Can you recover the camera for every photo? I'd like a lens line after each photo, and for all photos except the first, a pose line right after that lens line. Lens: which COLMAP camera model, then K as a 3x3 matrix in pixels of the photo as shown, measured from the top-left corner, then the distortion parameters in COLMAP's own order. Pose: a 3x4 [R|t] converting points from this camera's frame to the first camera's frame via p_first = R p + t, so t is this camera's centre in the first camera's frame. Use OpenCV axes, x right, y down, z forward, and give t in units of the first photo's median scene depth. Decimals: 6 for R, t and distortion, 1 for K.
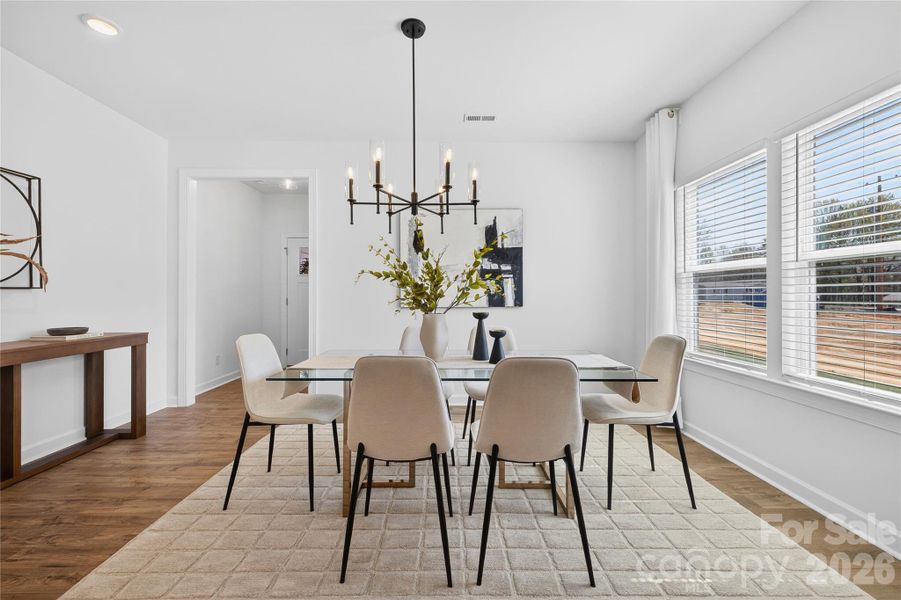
lens RADIAL K [[374.3, 0, 449.4], [0, 374.3, 295.9], [0, 0, 1]] dist [0.007587, -0.000928]
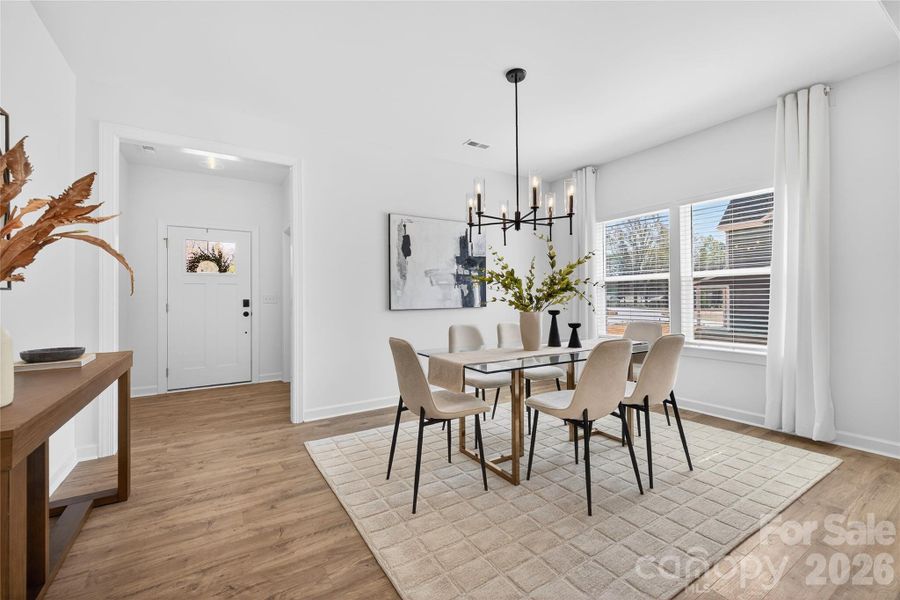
lens RADIAL K [[373.9, 0, 448.8], [0, 373.9, 297.8], [0, 0, 1]] dist [0.007587, -0.000928]
pose [[0.852440, -0.006121, 0.522789, -0.754585], [0.008258, 0.999964, -0.001758, 0.001327], [-0.522760, 0.005816, 0.852460, 0.075938]]
